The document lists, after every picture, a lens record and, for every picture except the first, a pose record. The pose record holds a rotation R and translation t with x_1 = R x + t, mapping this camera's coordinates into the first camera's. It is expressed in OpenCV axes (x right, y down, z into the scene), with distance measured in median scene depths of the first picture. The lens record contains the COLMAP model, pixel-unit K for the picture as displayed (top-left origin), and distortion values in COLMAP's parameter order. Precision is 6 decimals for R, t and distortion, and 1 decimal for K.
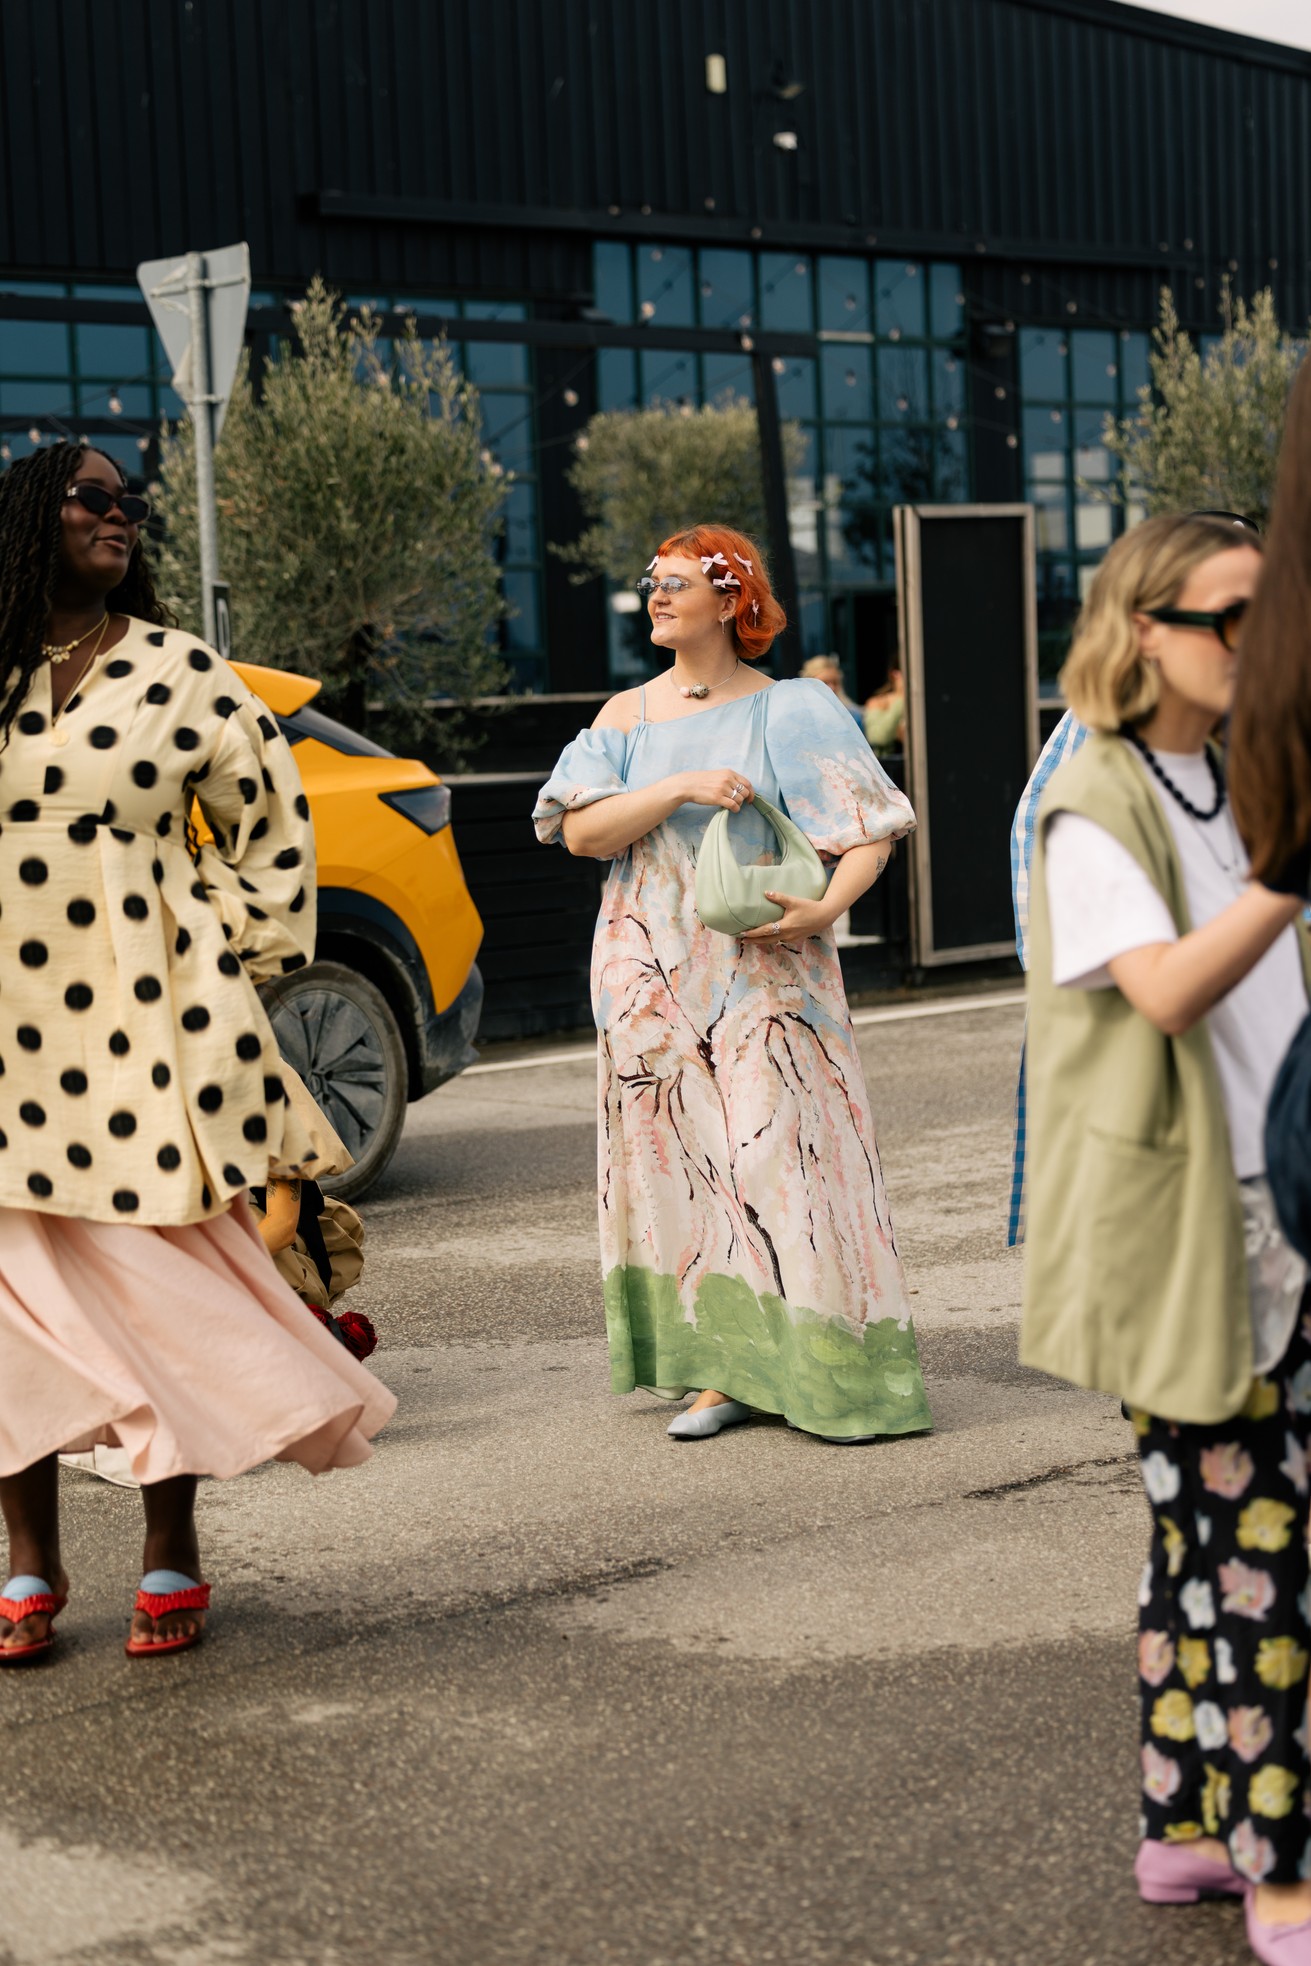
lens RADIAL K [[3960.1, 0, 658.6], [0, 3960.1, 985.0], [0, 0, 1]] dist [0.058543, 0.000000]
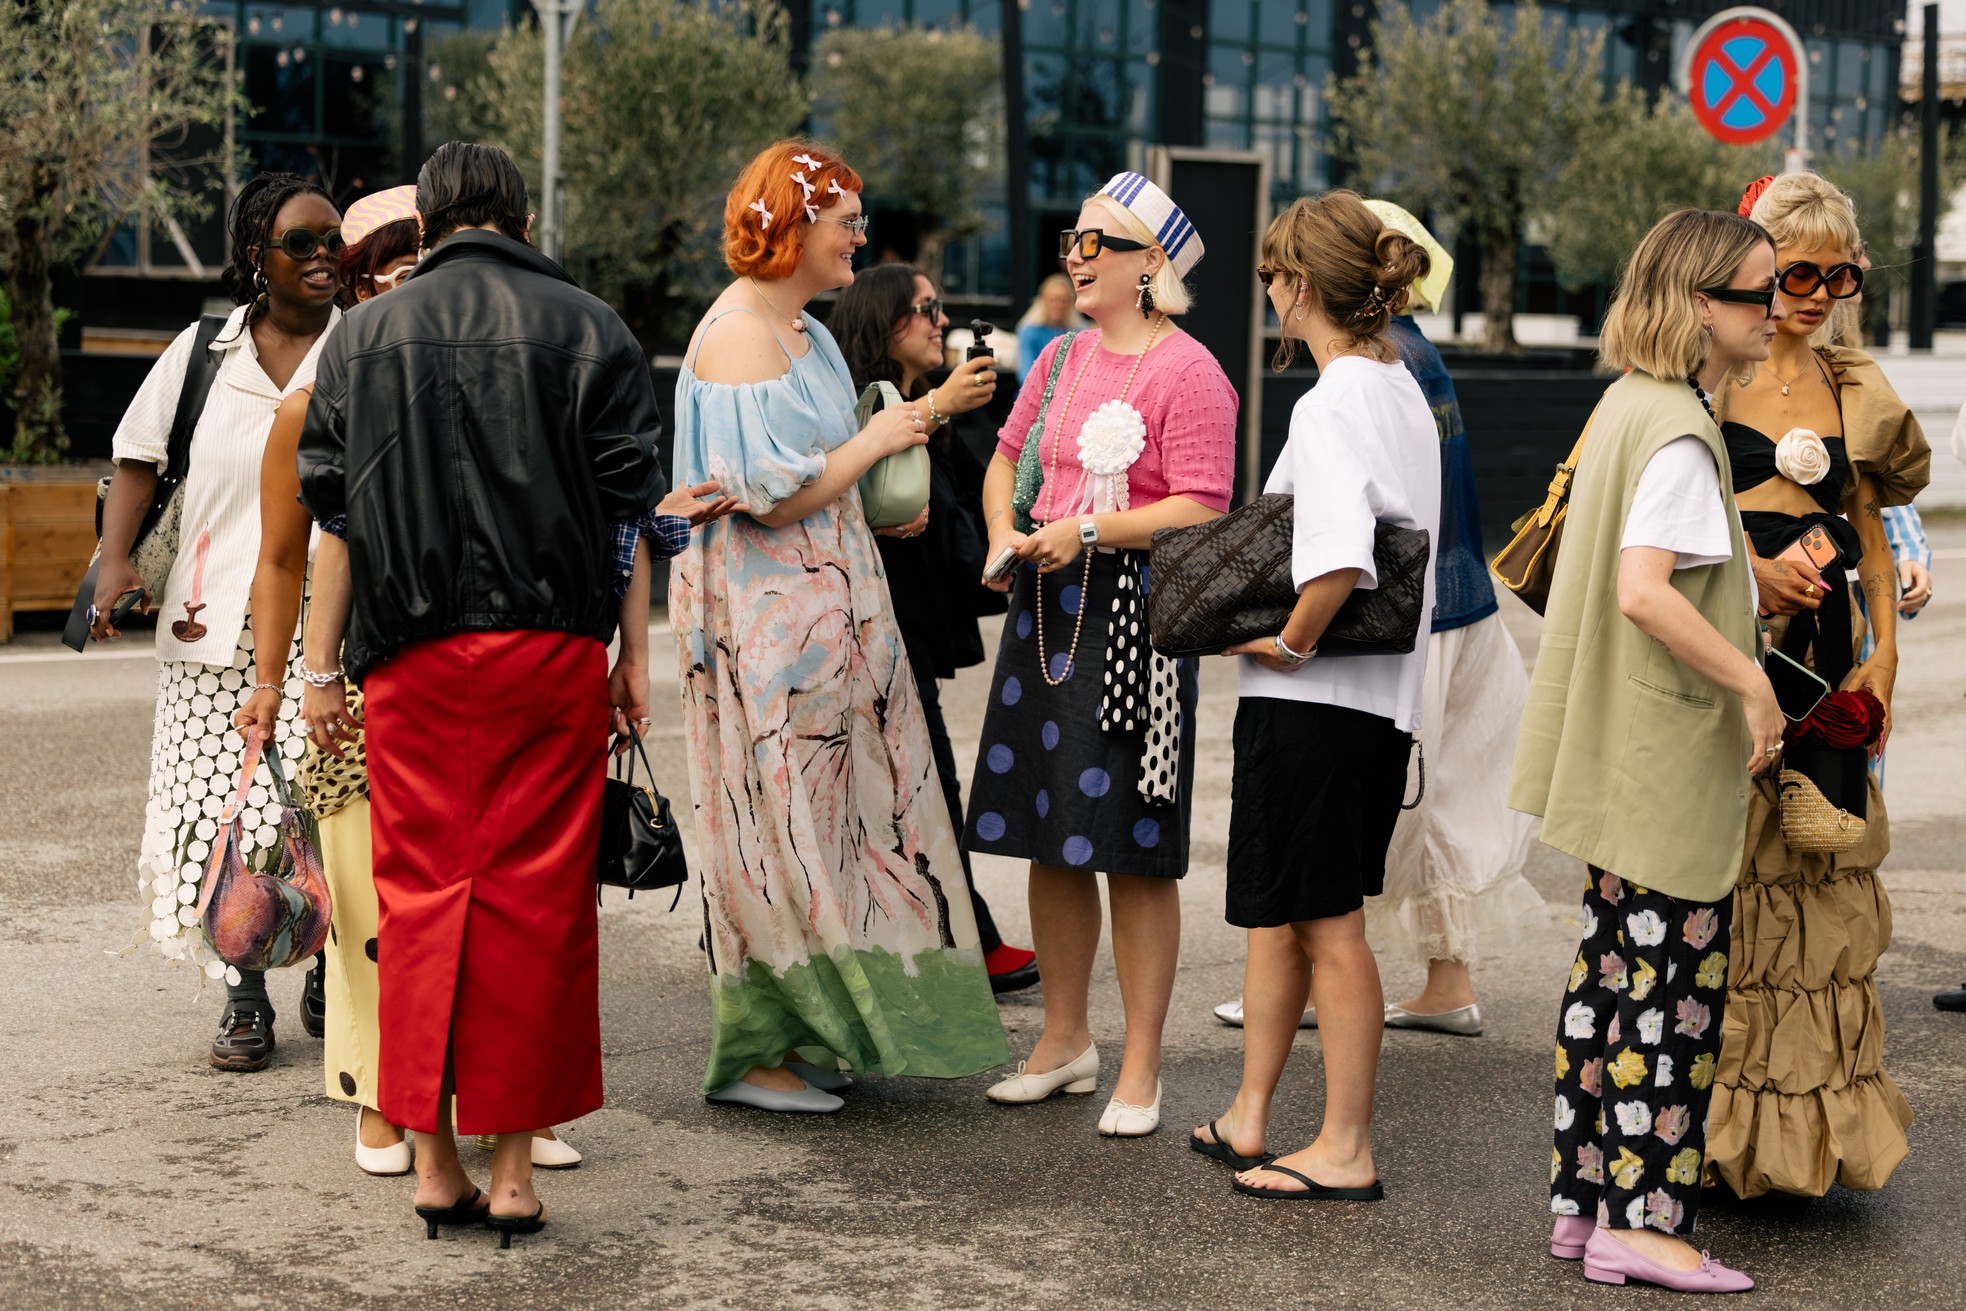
lens RADIAL K [[3960.1, 0, 982.1], [0, 3960.1, 652.7], [0, 0, 1]] dist [0.058543, 0.000000]
pose [[0.996241, 0.066653, 0.055330, -0.041798], [-0.067528, 0.997618, 0.014110, 0.008533], [-0.054257, -0.017793, 0.998368, -0.114851]]
